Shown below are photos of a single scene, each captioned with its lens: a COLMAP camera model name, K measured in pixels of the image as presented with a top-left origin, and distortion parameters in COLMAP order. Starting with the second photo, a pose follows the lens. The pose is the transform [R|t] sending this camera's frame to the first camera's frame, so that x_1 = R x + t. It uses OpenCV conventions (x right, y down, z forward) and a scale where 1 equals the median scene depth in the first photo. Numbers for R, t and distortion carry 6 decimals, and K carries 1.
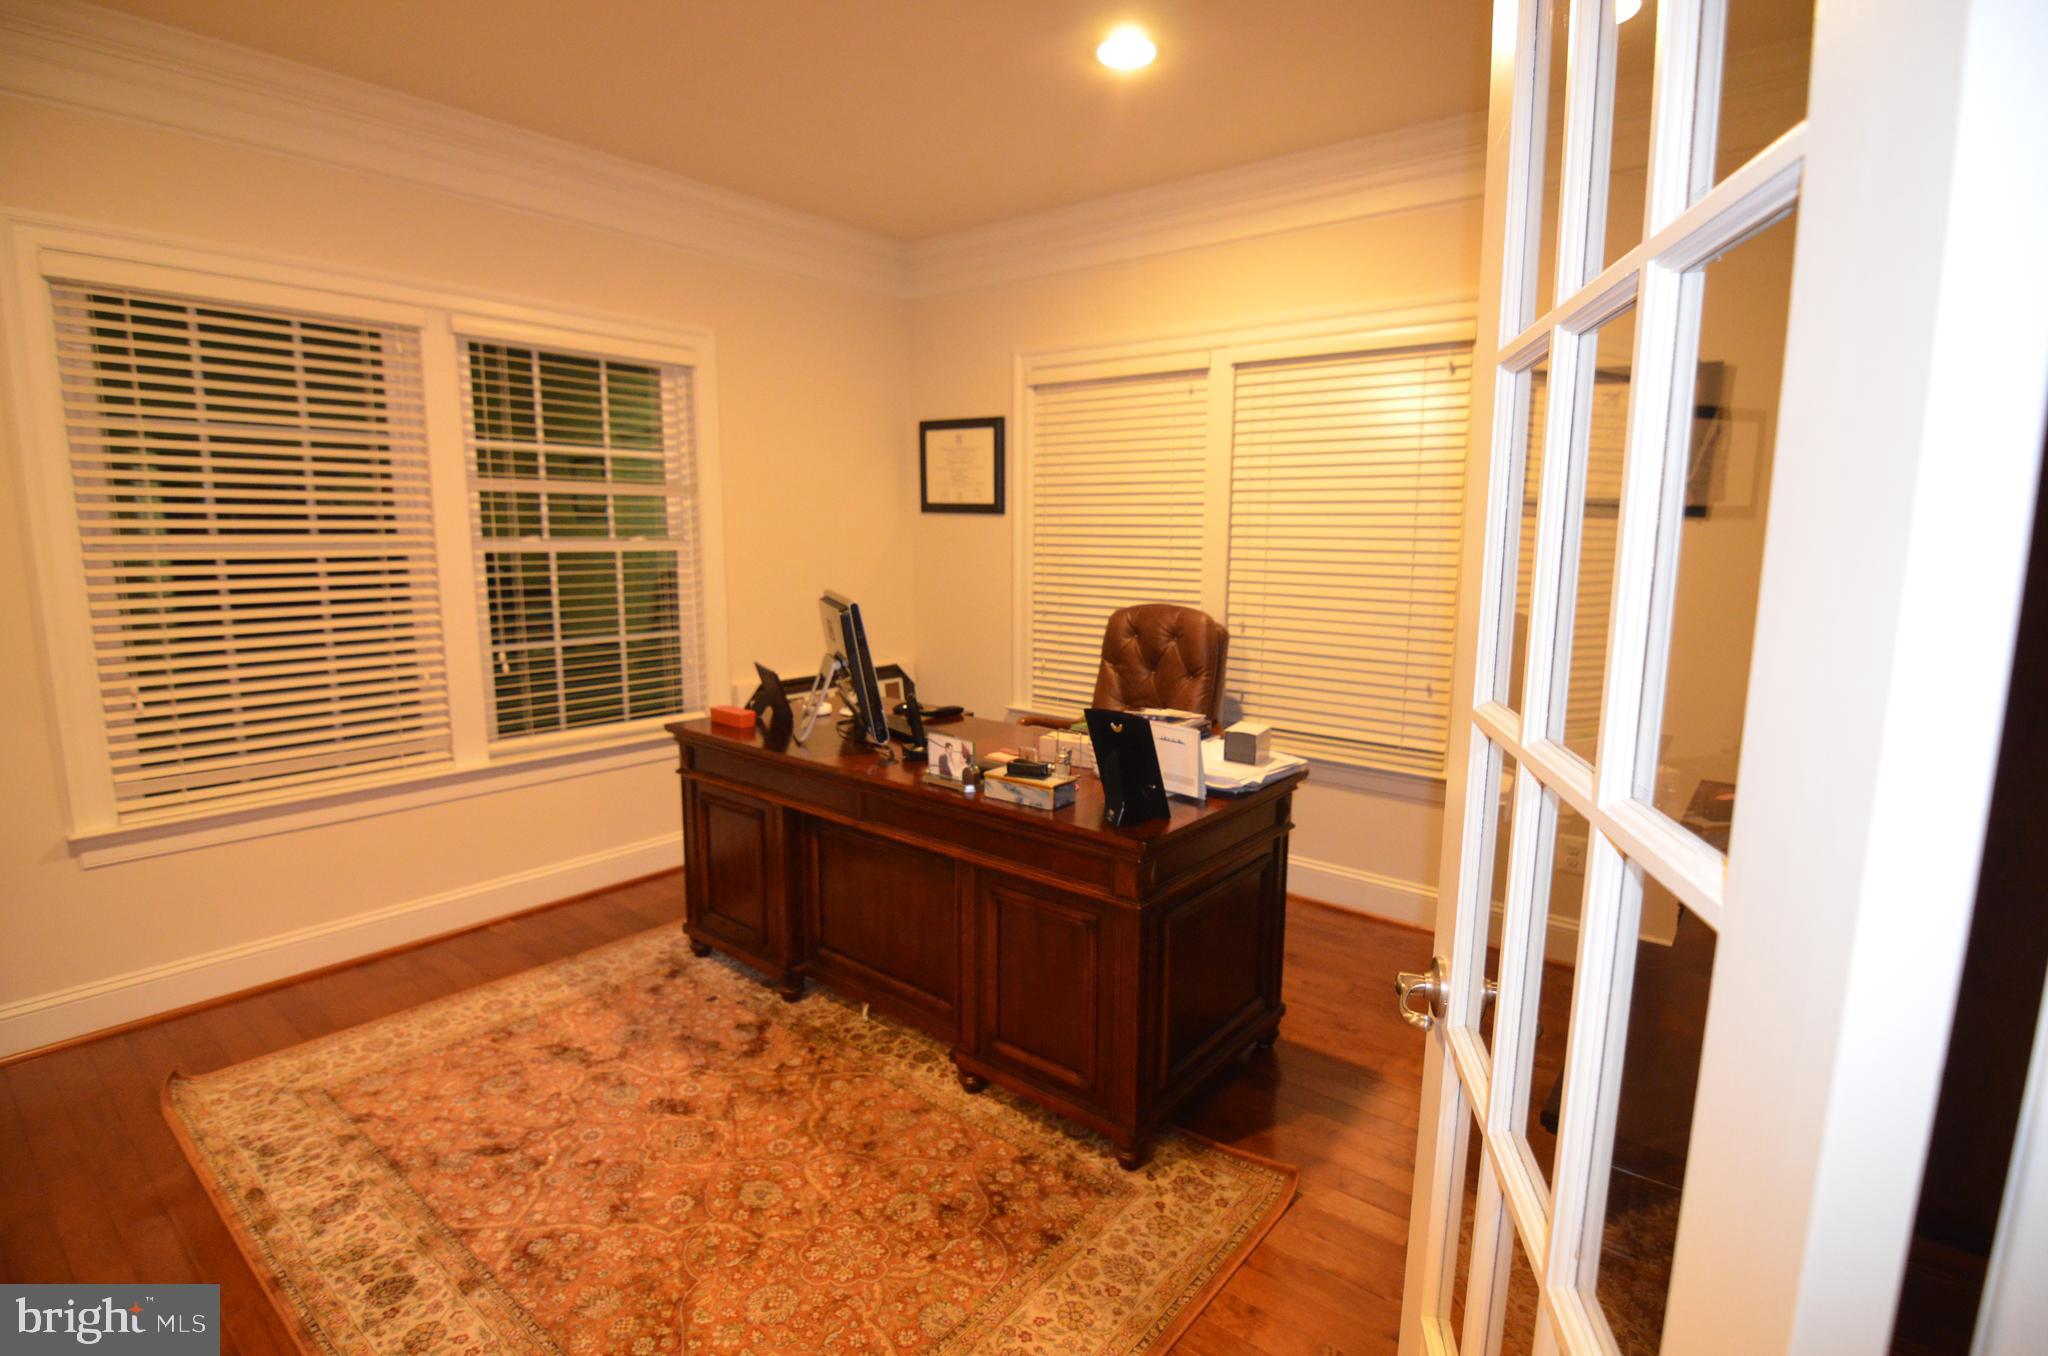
lens RADIAL K [[981.4, 0, 1026.0], [0, 981.4, 677.6], [0, 0, 1]] dist [-0.006397, -0.010733]
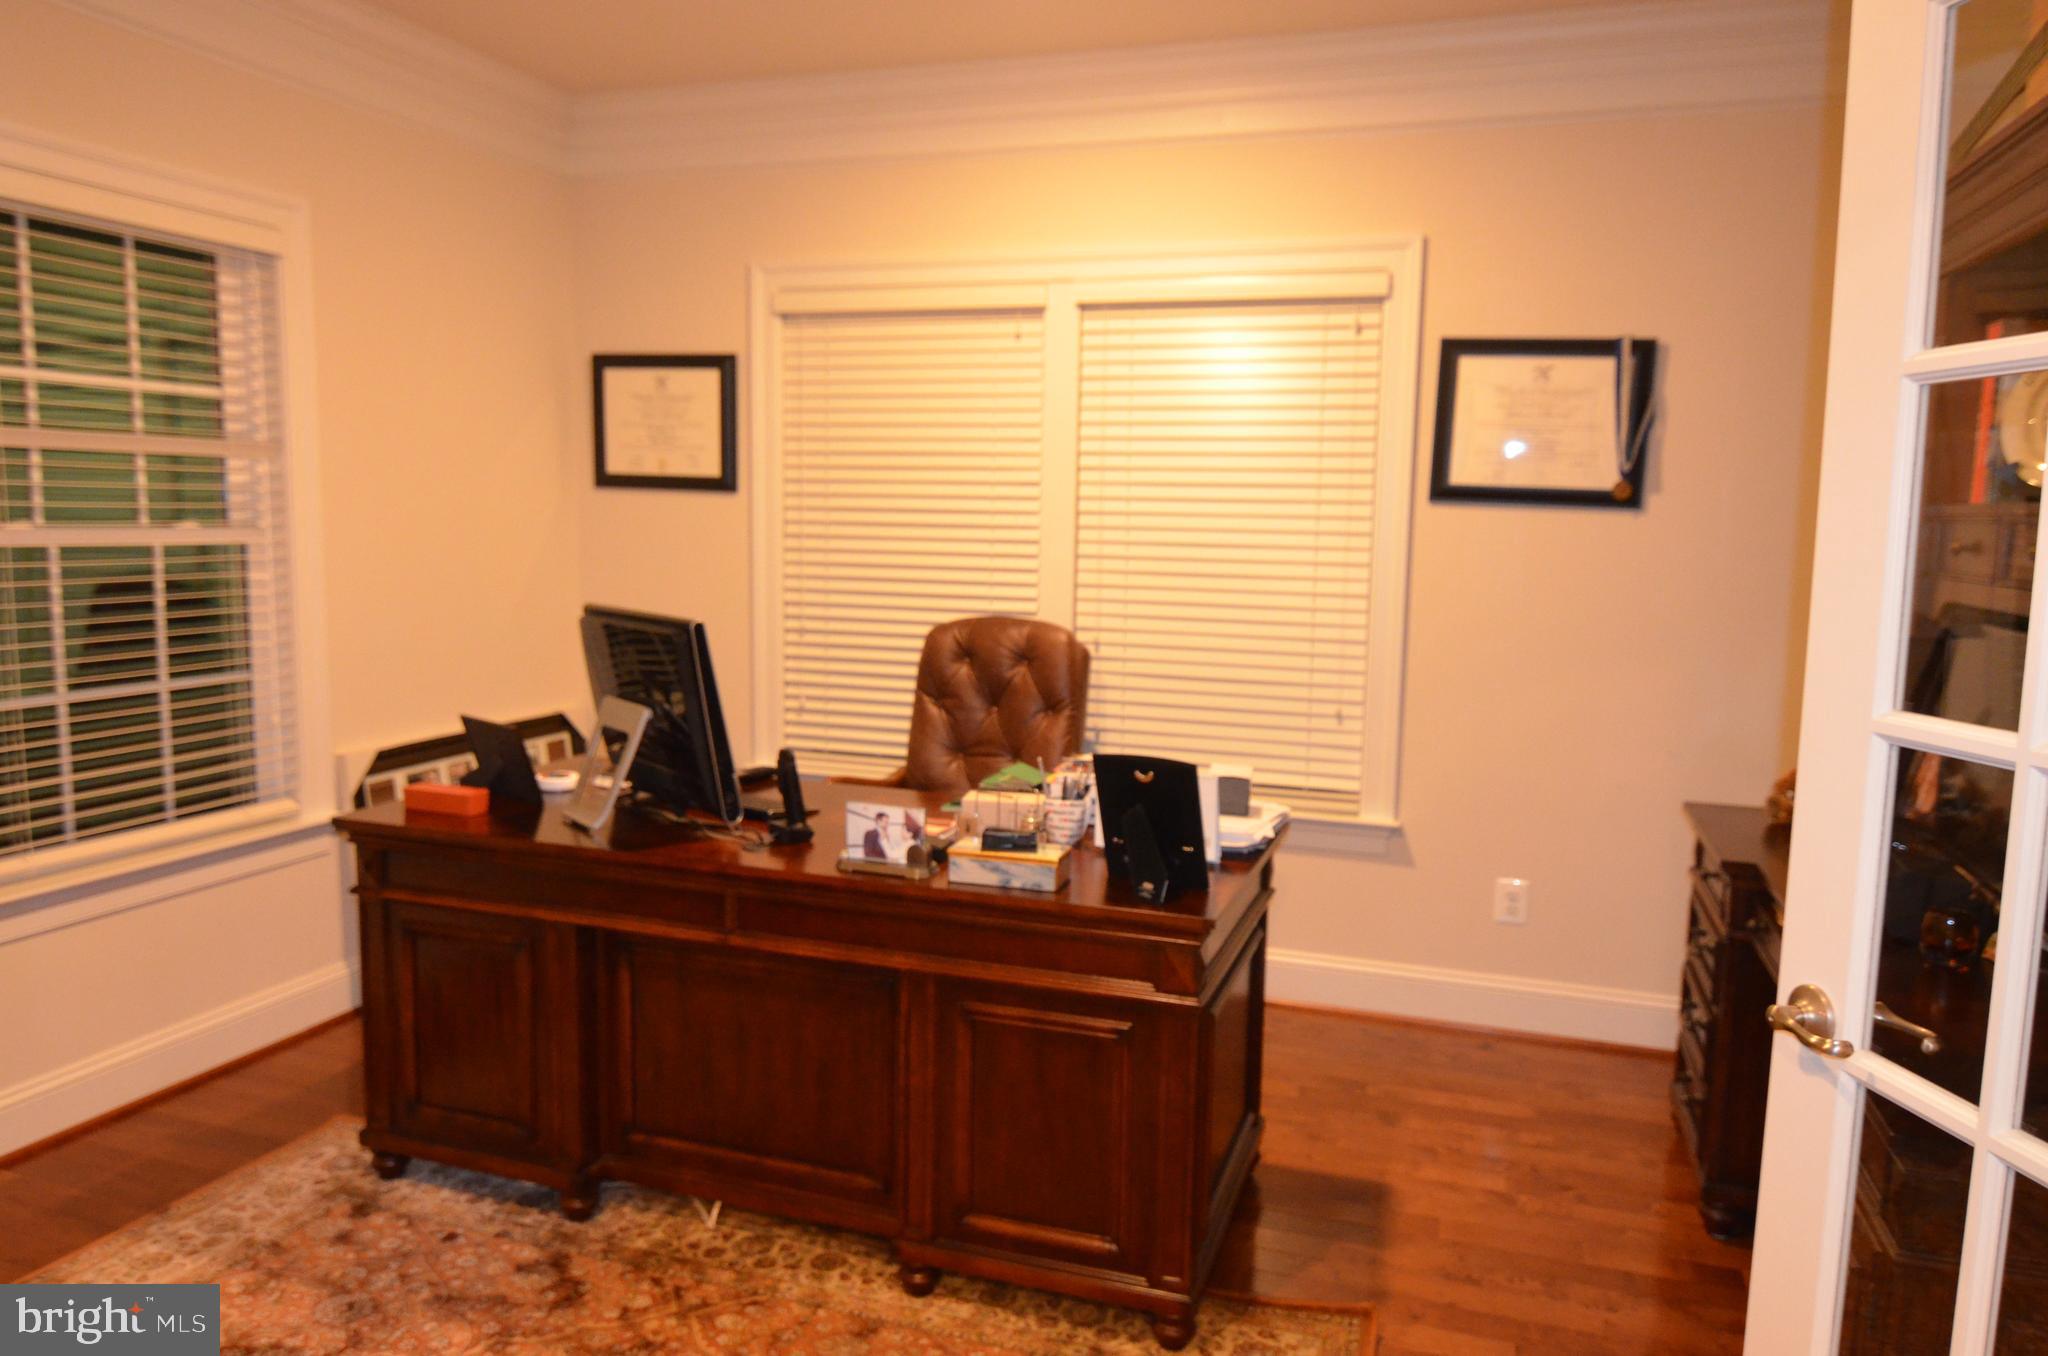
lens RADIAL K [[1403.0, 0, 1025.2], [0, 1403.0, 676.4], [0, 0, 1]] dist [0.000627, -0.009810]
pose [[0.939373, -0.030470, 0.341542, -0.214890], [0.040998, 0.998879, -0.023646, -0.003491], [-0.340438, 0.036215, 0.939569, -0.010142]]
